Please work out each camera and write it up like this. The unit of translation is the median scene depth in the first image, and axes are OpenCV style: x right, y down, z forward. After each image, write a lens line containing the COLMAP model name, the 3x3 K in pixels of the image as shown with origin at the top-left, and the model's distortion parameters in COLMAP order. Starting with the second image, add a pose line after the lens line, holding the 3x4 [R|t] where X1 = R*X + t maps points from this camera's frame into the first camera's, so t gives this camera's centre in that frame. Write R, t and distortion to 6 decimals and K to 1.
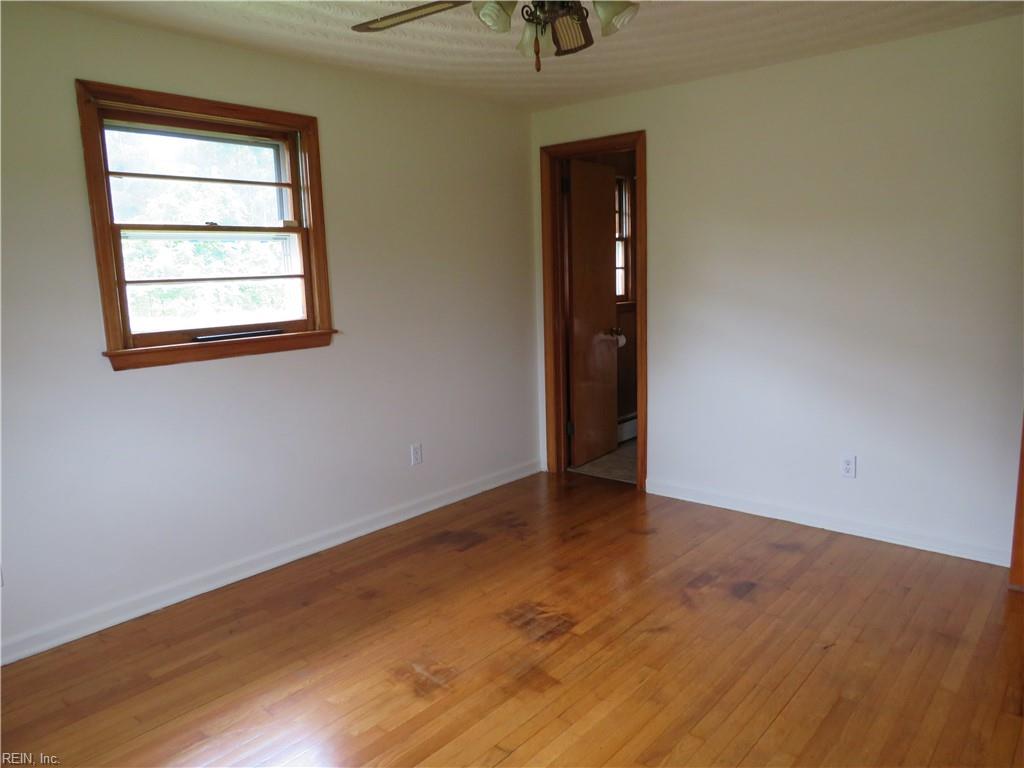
lens RADIAL K [[728.3, 0, 504.8], [0, 728.3, 388.1], [0, 0, 1]] dist [-0.027926, 0.001885]
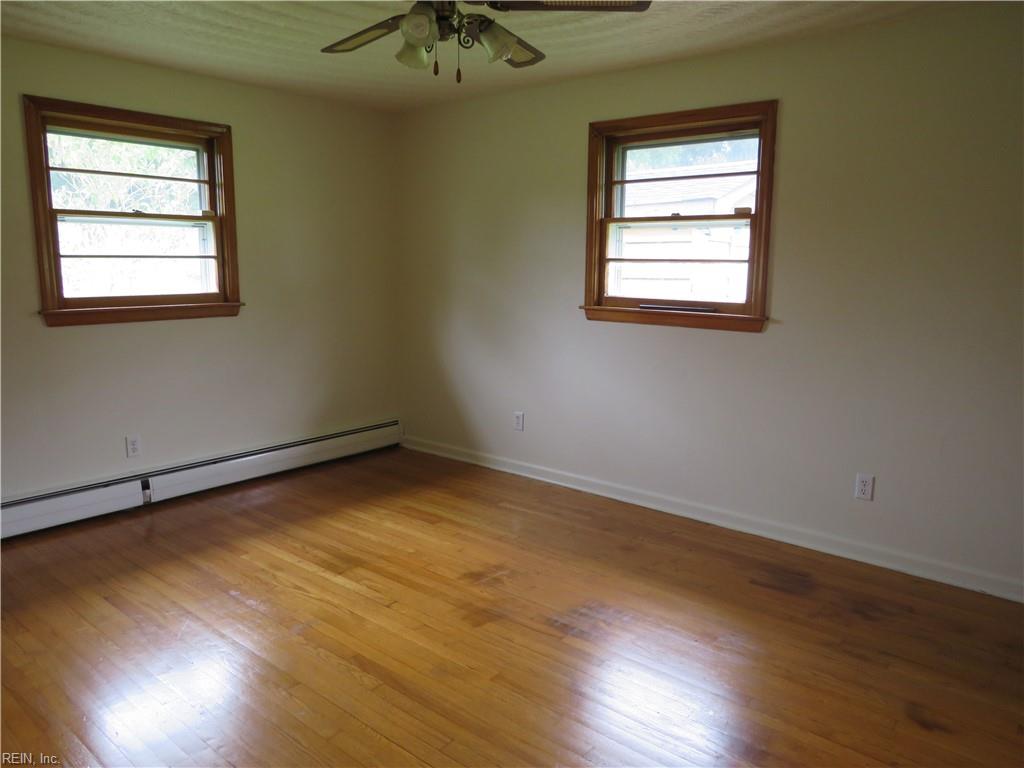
lens RADIAL K [[728.3, 0, 504.8], [0, 728.3, 388.1], [0, 0, 1]] dist [-0.027926, 0.001885]
pose [[0.006786, 0.196831, -0.980414, 0.924248], [-0.176688, 0.965247, 0.192563, -0.143055], [0.984244, 0.171921, 0.041327, 0.792049]]
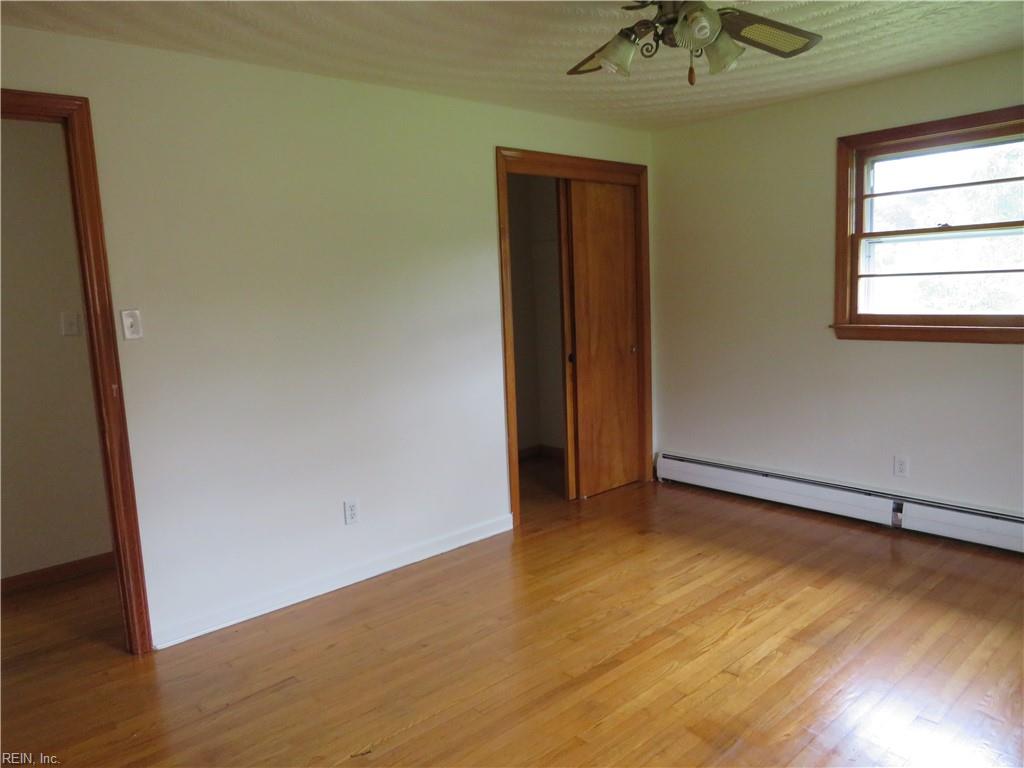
lens RADIAL K [[728.3, 0, 504.8], [0, 728.3, 388.1], [0, 0, 1]] dist [-0.027926, 0.001885]
pose [[-0.990033, 0.045880, 0.133155, 0.138761], [0.084958, 0.948612, 0.304824, -0.262385], [-0.112327, 0.313098, -0.943055, 1.490647]]
